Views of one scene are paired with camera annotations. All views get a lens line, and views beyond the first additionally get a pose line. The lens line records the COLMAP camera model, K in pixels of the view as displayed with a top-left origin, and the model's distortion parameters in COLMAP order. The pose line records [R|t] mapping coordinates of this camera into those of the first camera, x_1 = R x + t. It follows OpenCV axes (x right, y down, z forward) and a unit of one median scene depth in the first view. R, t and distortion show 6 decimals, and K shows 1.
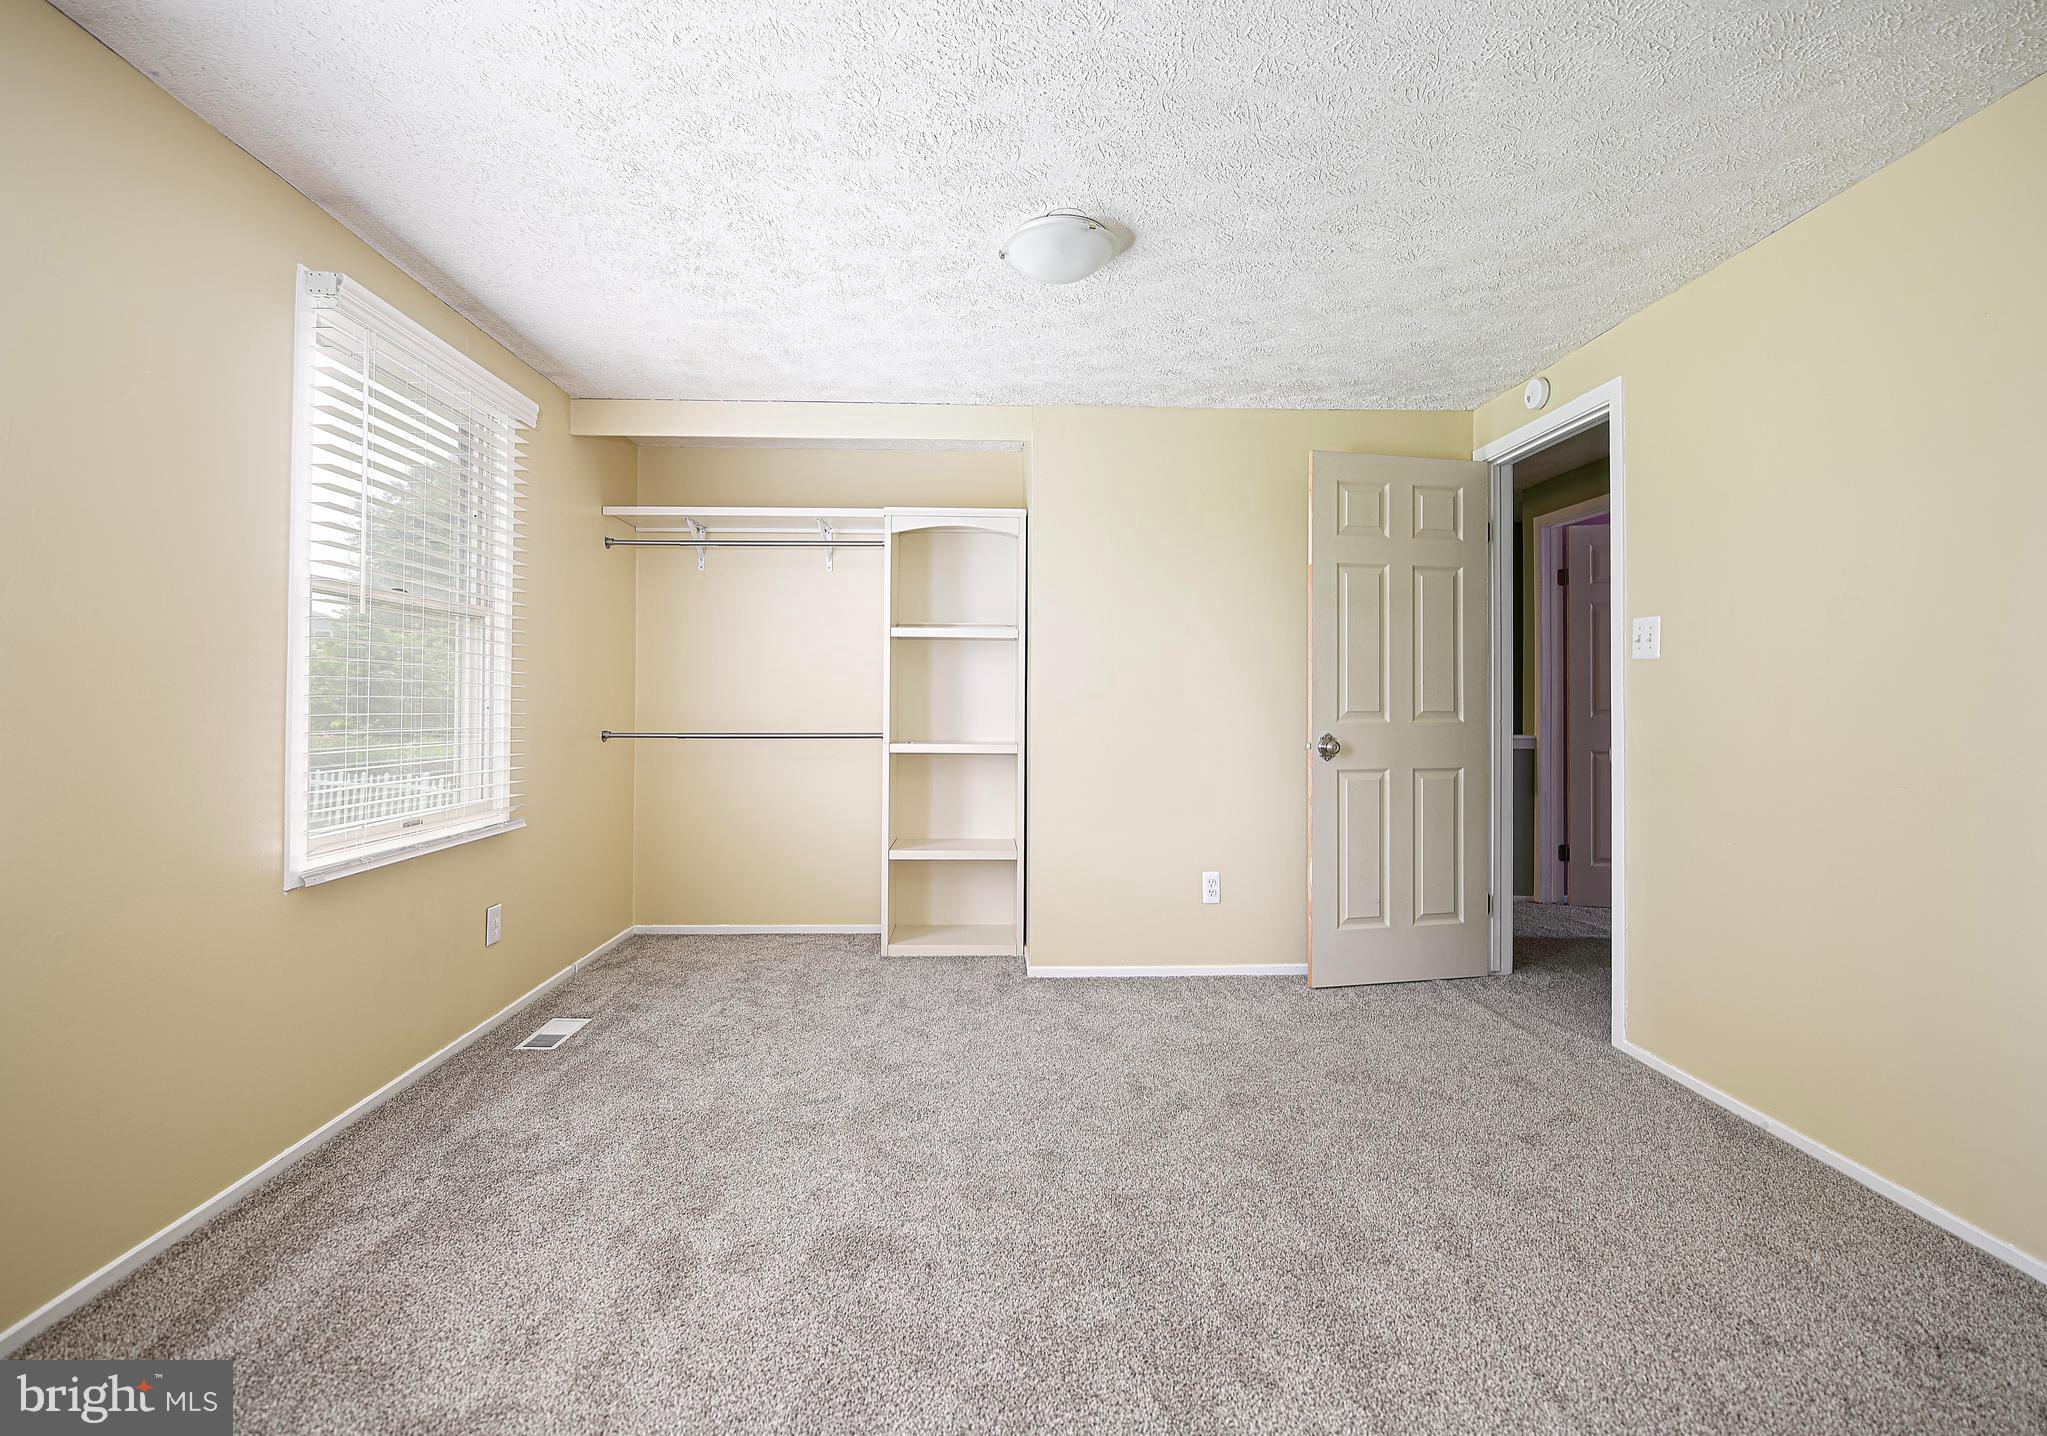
lens RADIAL K [[942.4, 0, 1028.2], [0, 942.4, 701.5], [0, 0, 1]] dist [-0.014545, -0.001973]
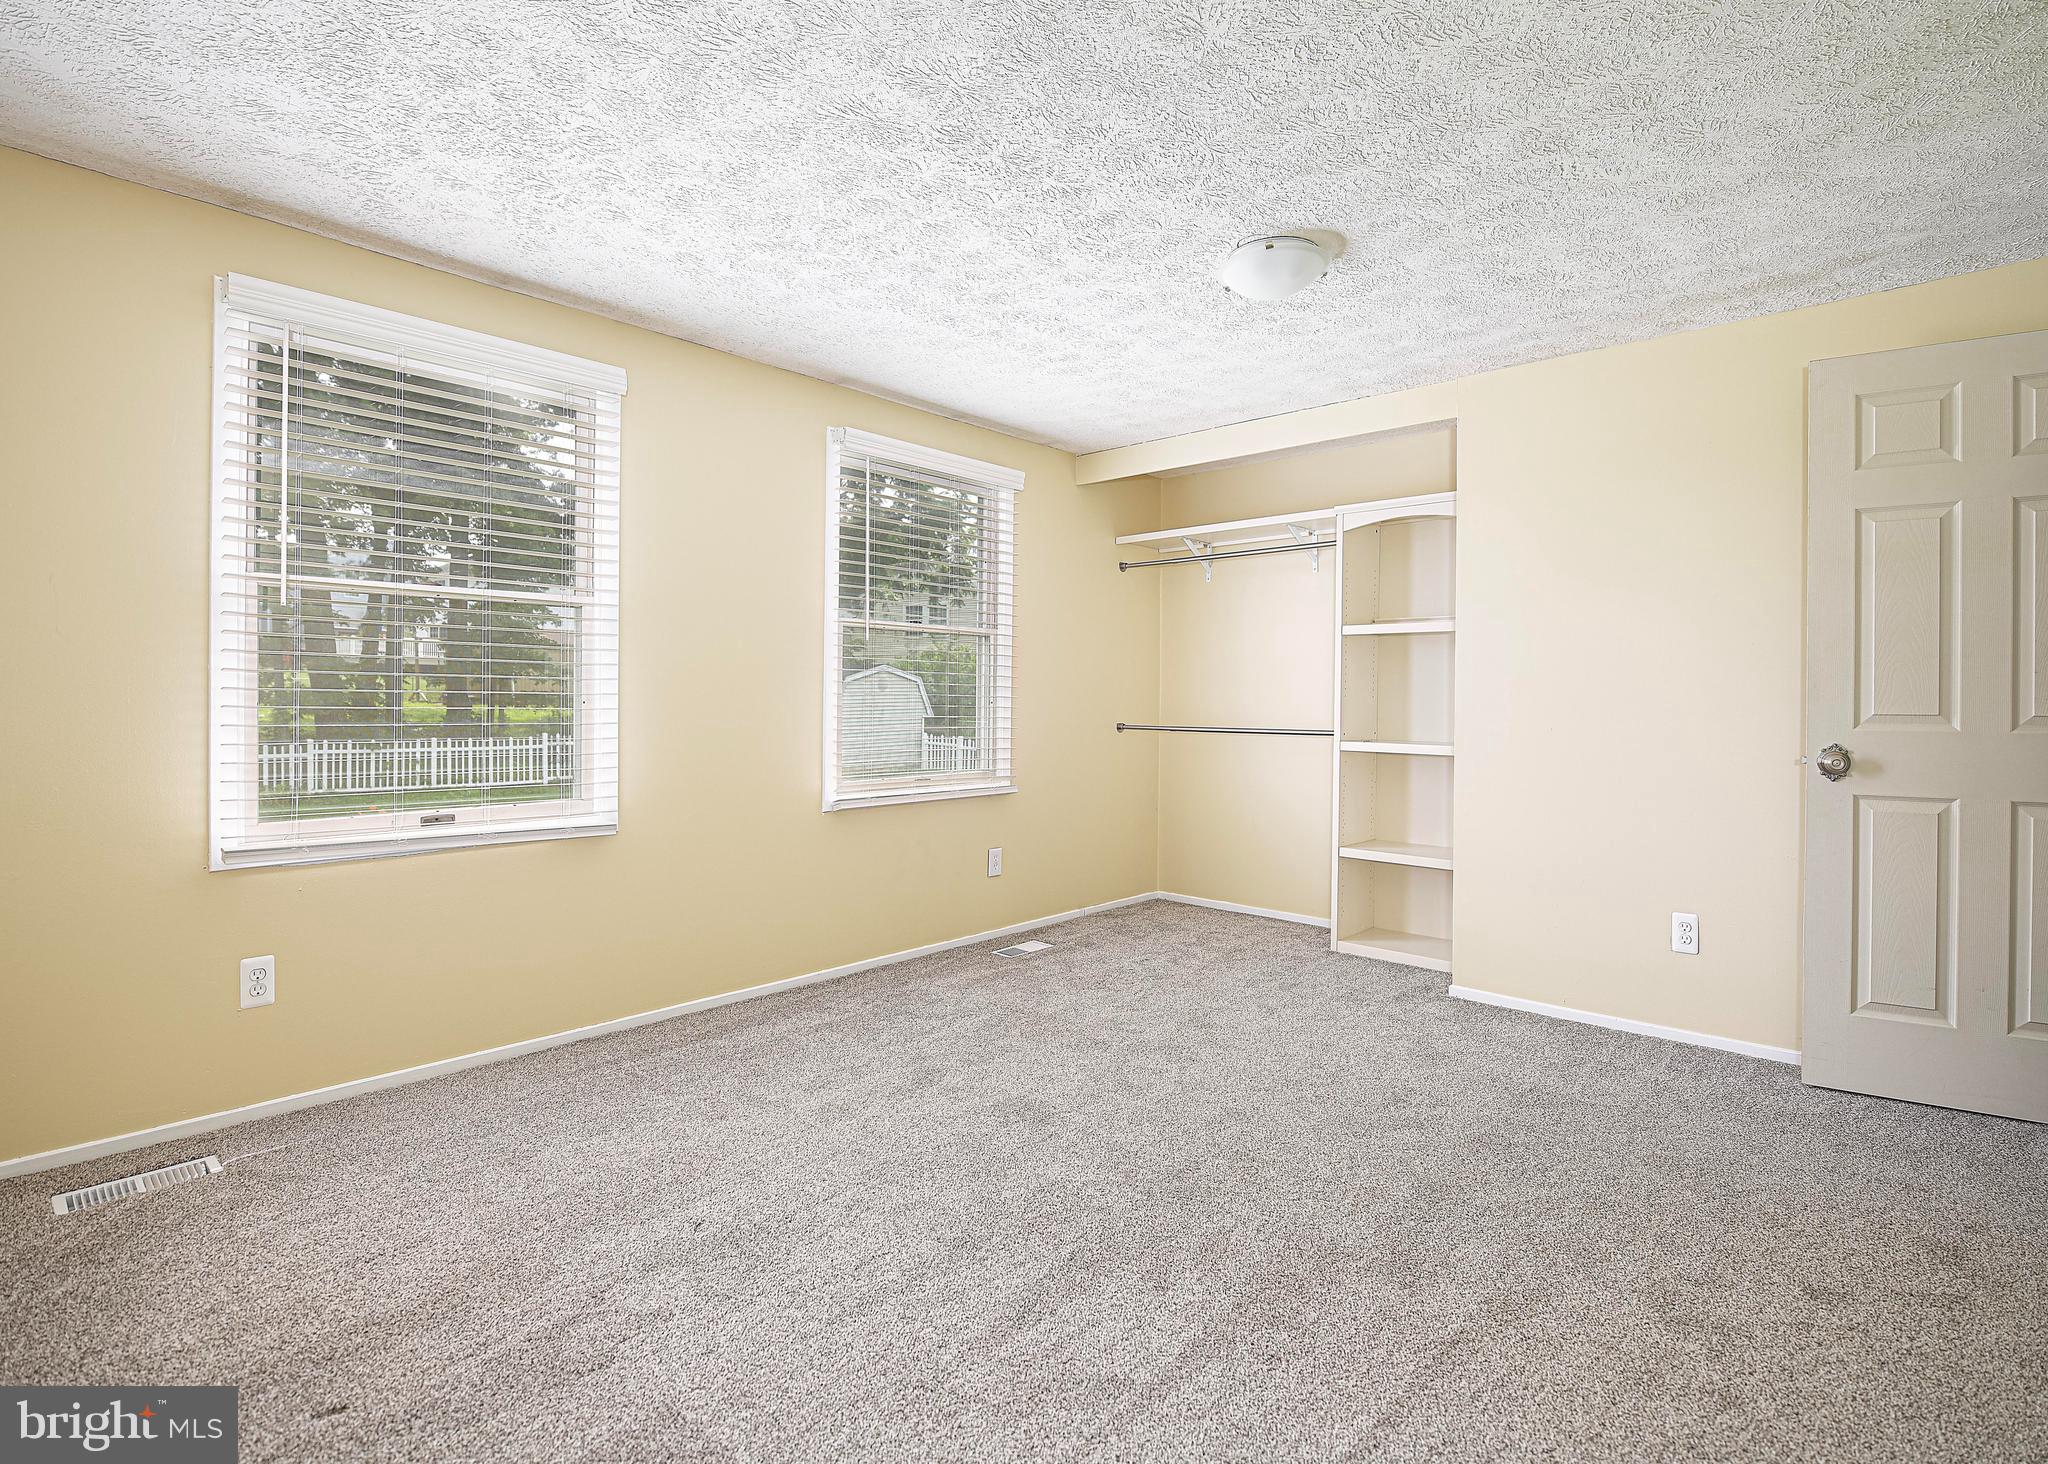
lens RADIAL K [[1002.5, 0, 1021.8], [0, 1002.5, 718.8], [0, 0, 1]] dist [-0.014677, -0.001708]
pose [[0.702449, 0.015909, -0.711557, 0.422782], [-0.004067, 0.999824, 0.018339, 0.002588], [0.711723, -0.009989, 0.702389, 0.007177]]
